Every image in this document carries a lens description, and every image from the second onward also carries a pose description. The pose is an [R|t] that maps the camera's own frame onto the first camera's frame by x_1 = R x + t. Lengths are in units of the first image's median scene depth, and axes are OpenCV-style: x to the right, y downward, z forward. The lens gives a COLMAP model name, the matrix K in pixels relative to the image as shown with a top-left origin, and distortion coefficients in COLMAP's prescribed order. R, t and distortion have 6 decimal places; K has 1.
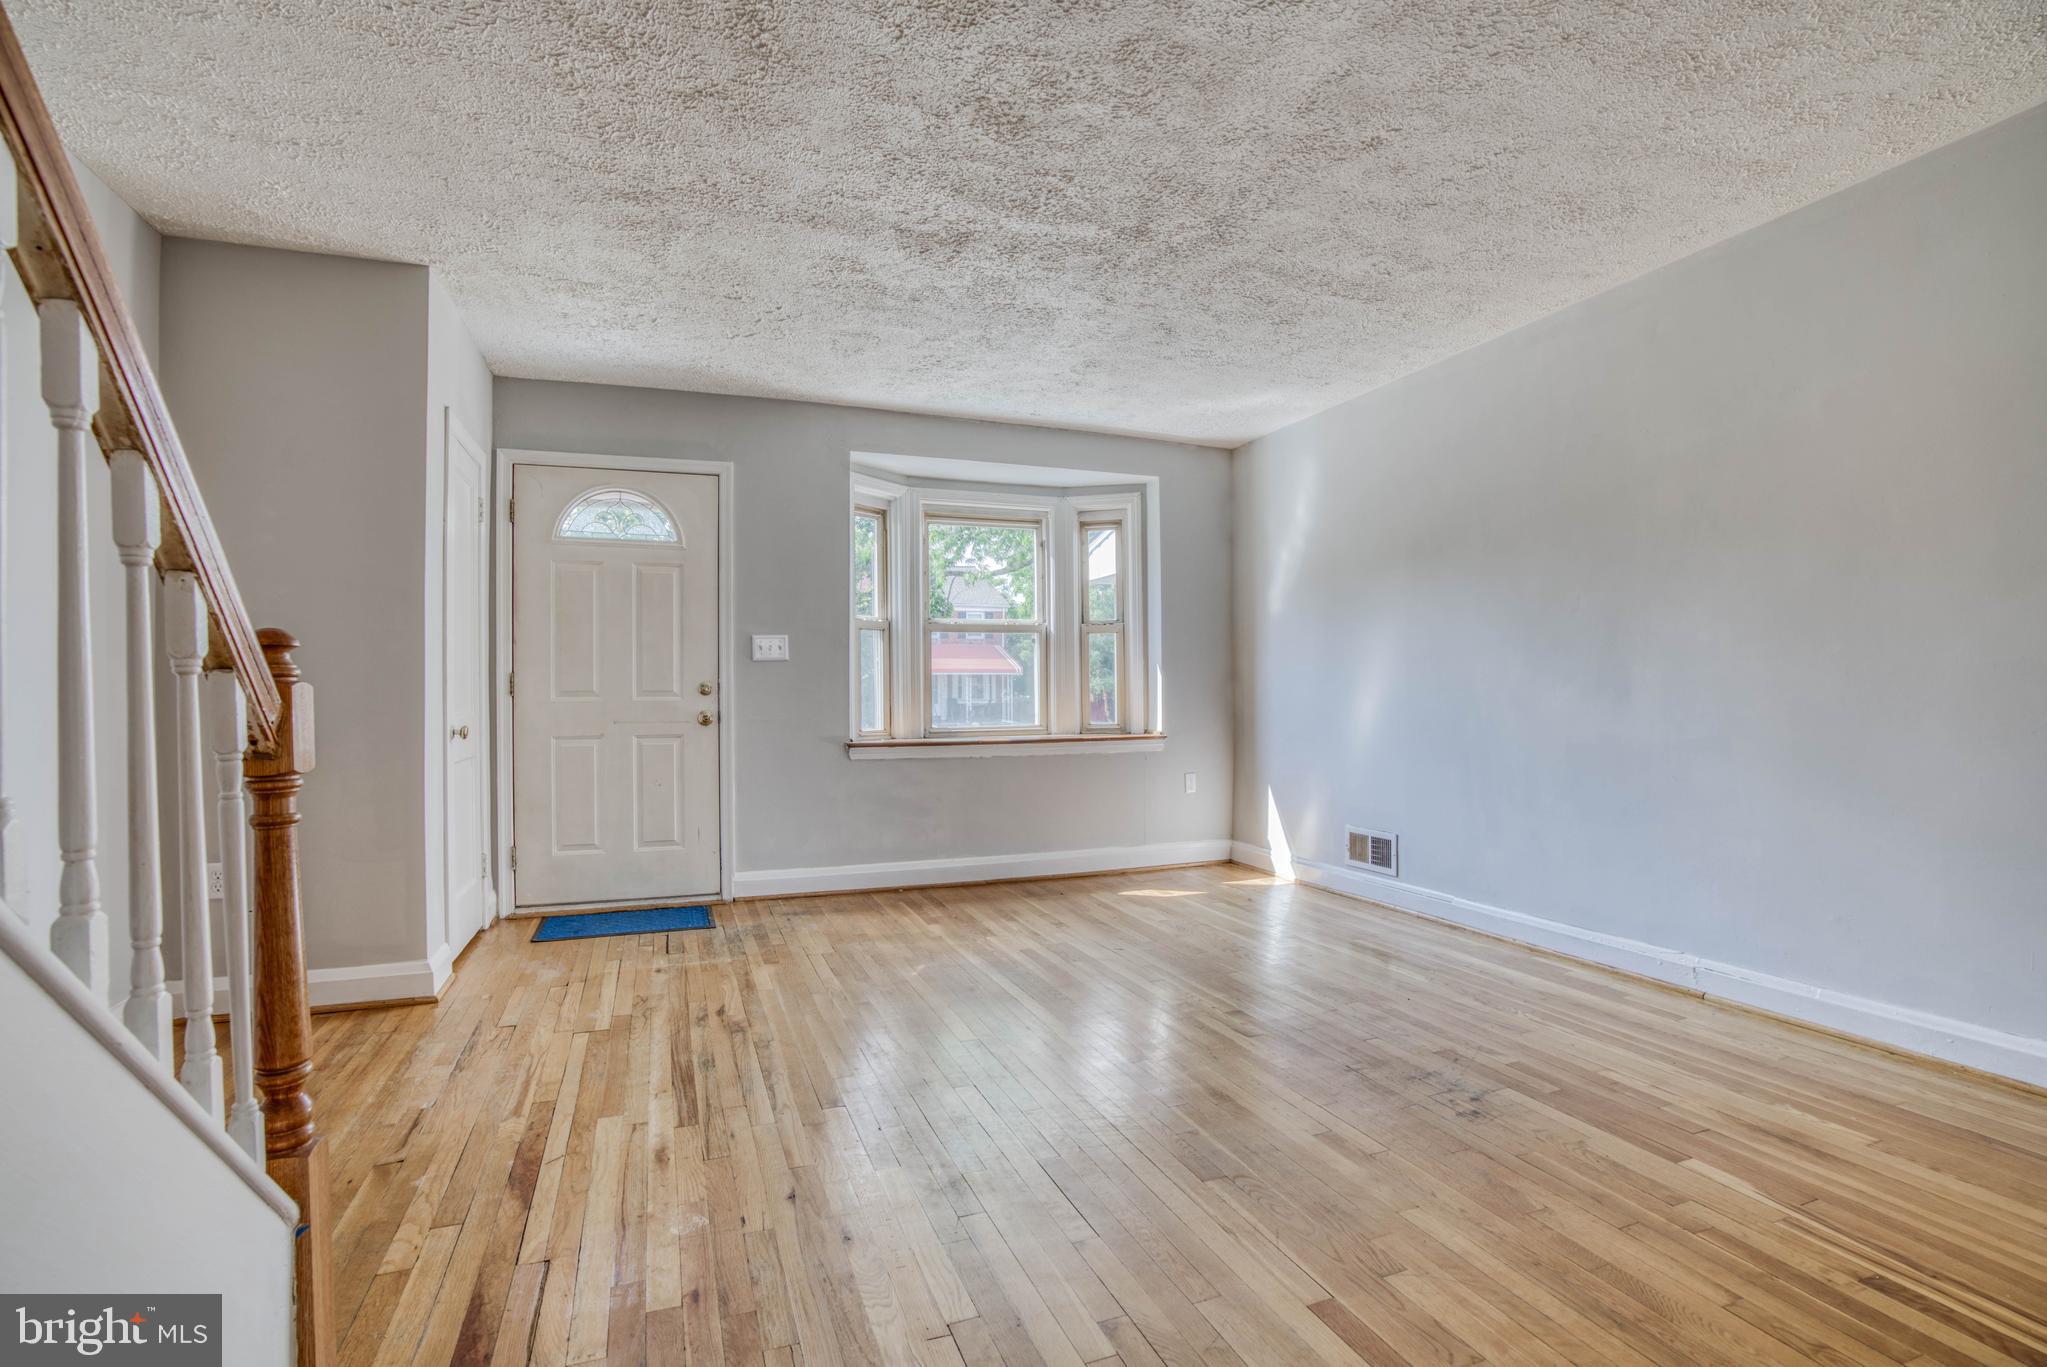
lens RADIAL K [[941.0, 0, 1013.0], [0, 941.0, 696.5], [0, 0, 1]] dist [-0.066621, 0.024864]
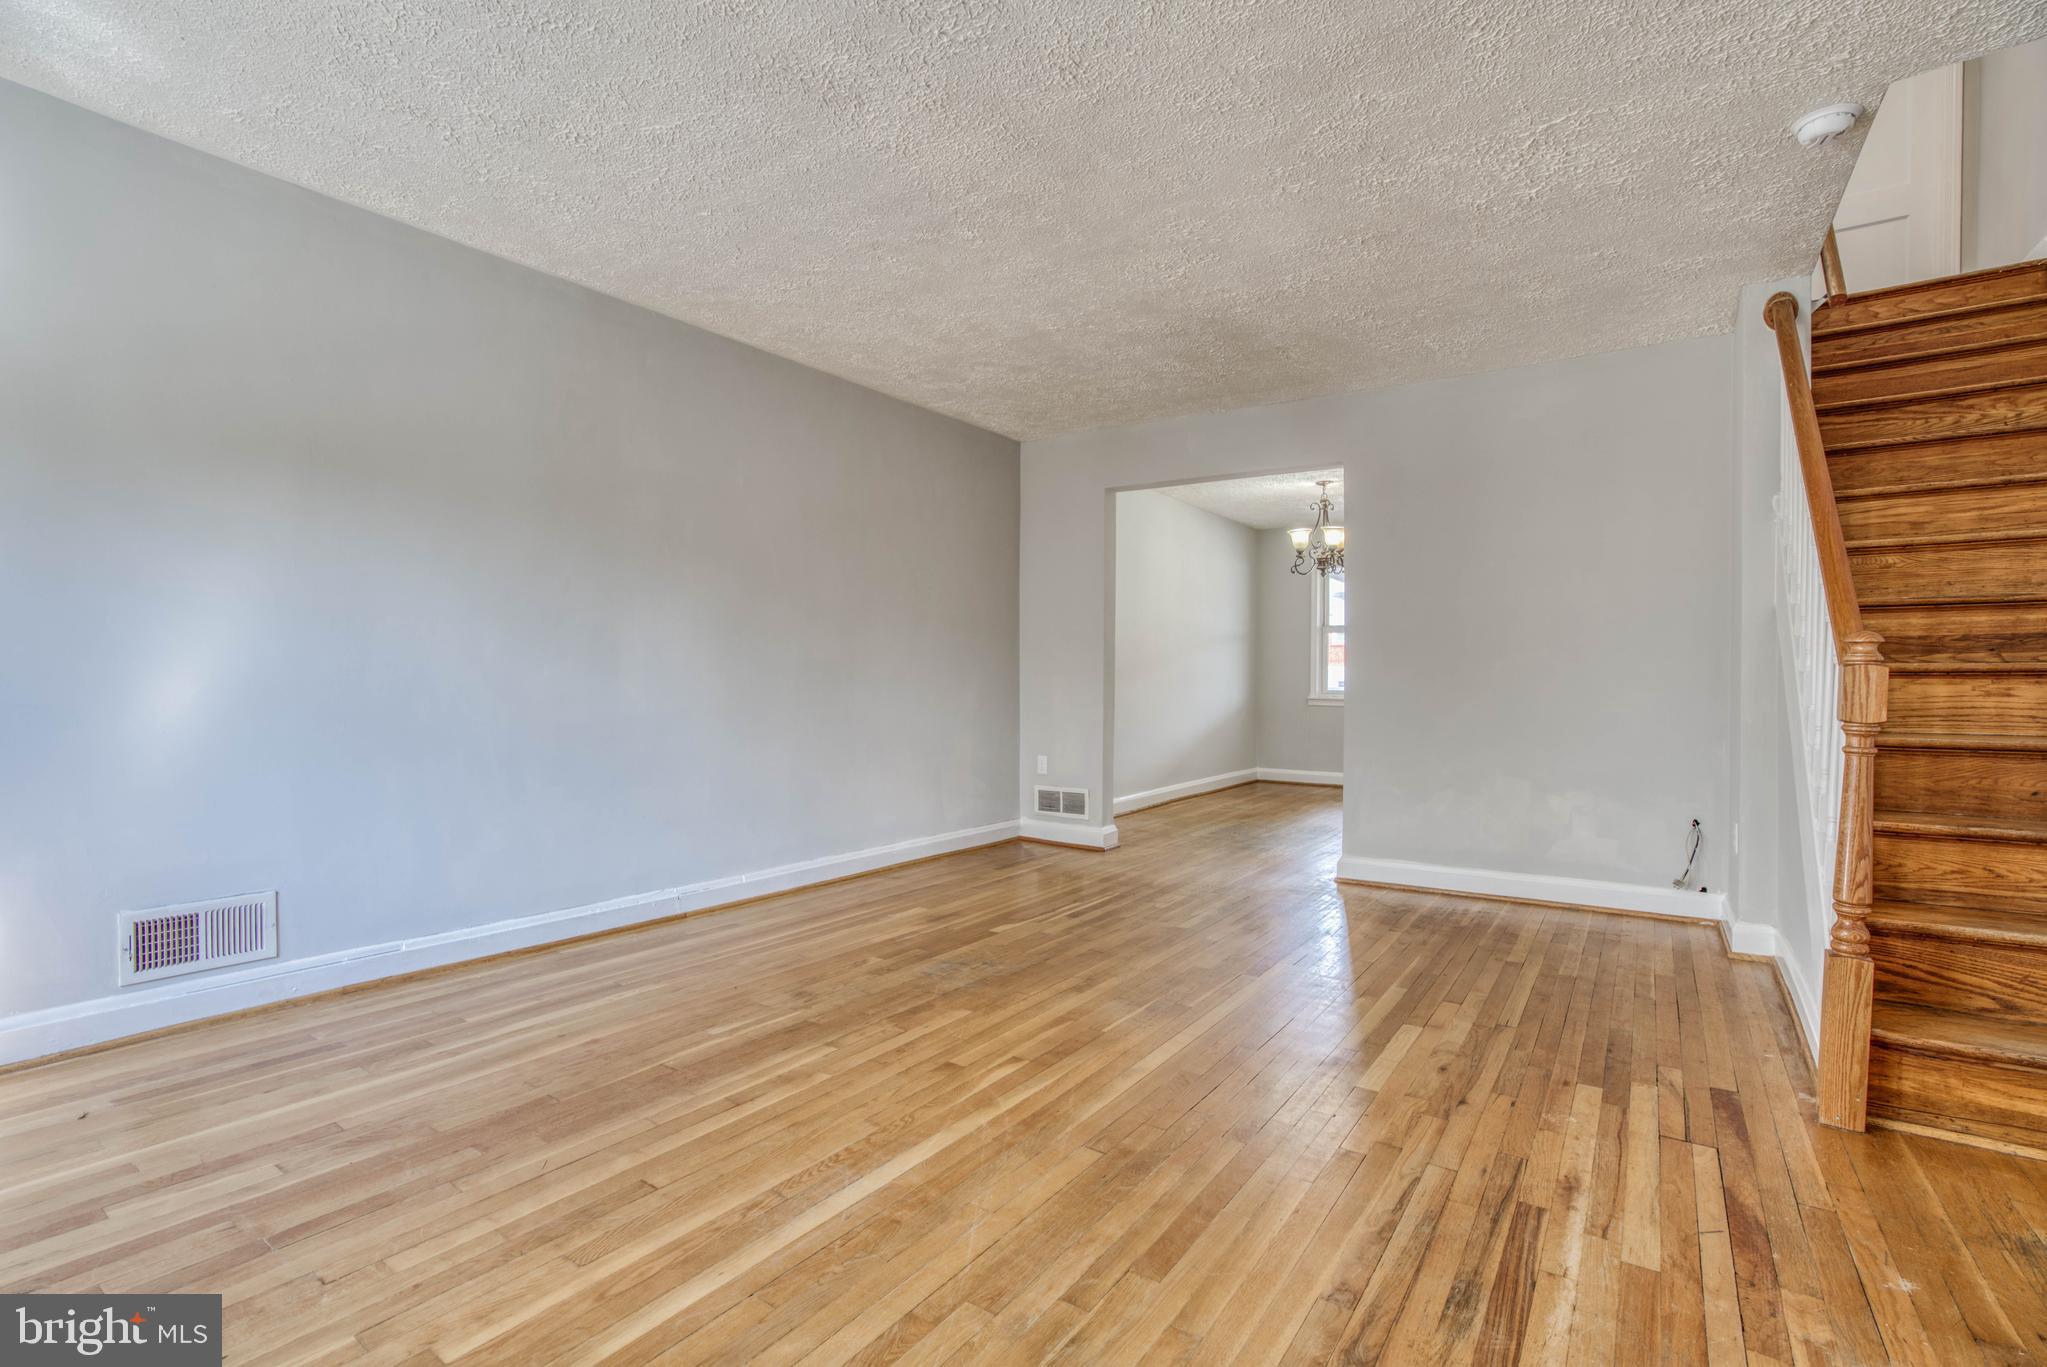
lens RADIAL K [[941.0, 0, 1011.7], [0, 941.0, 684.0], [0, 0, 1]] dist [-0.066621, 0.024864]
pose [[-0.562003, -0.001371, 0.827134, -0.475507], [-0.001854, 0.999998, 0.000399, 0.007048], [-0.827133, -0.001309, -0.562004, 1.150092]]
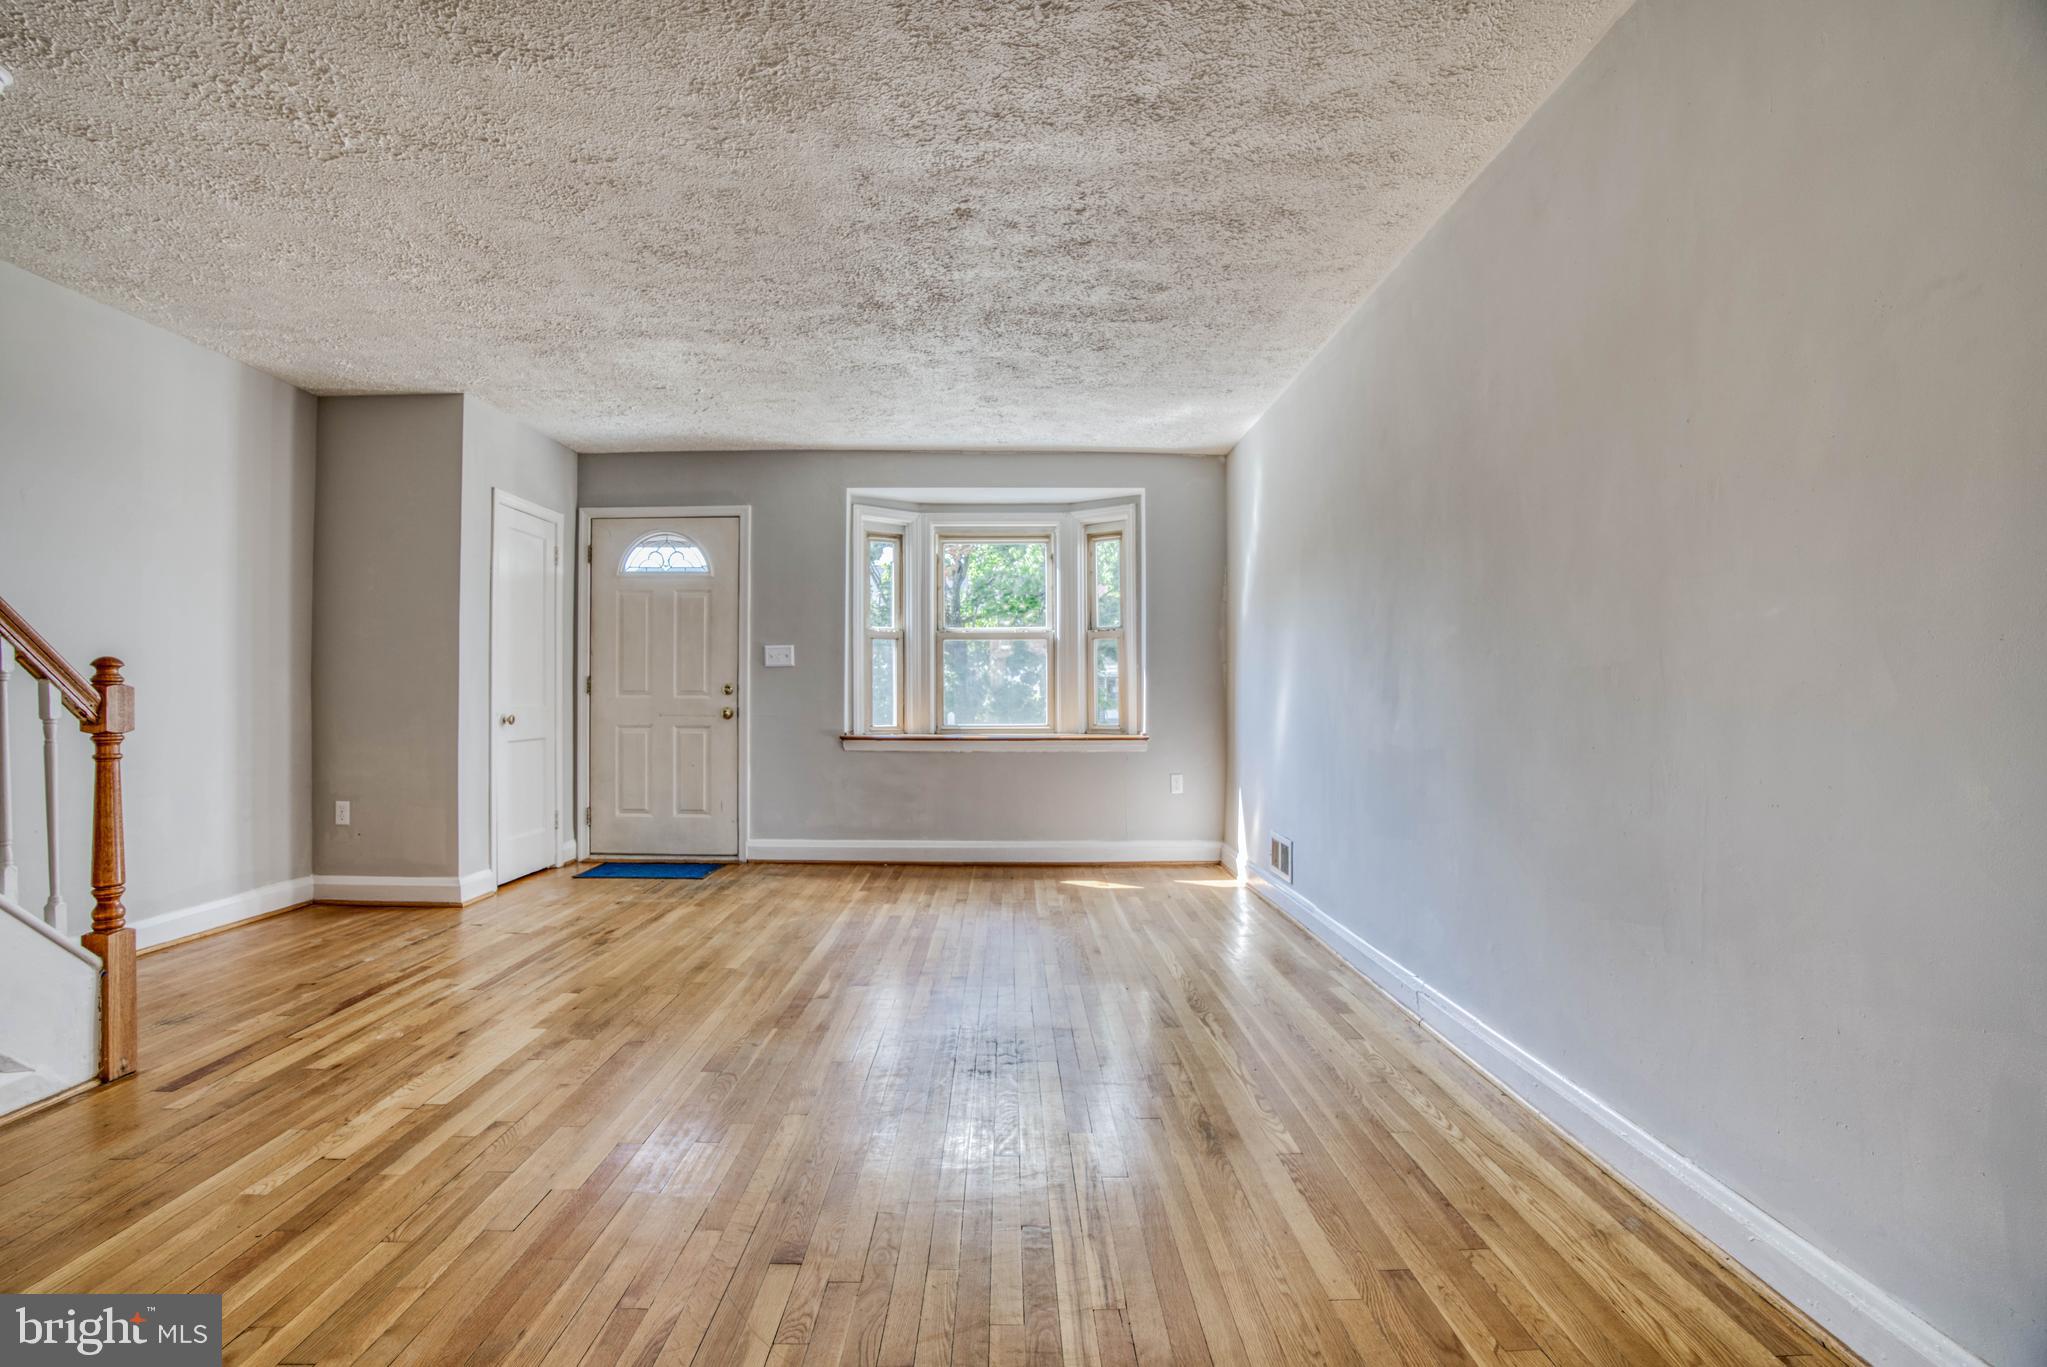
lens RADIAL K [[941.0, 0, 1010.6], [0, 941.0, 694.0], [0, 0, 1]] dist [-0.066621, 0.024864]
pose [[0.935507, 0.007734, -0.353224, 0.594619], [-0.009186, 0.999955, -0.002432, -0.003133], [0.353189, 0.005520, 0.935536, -0.036231]]
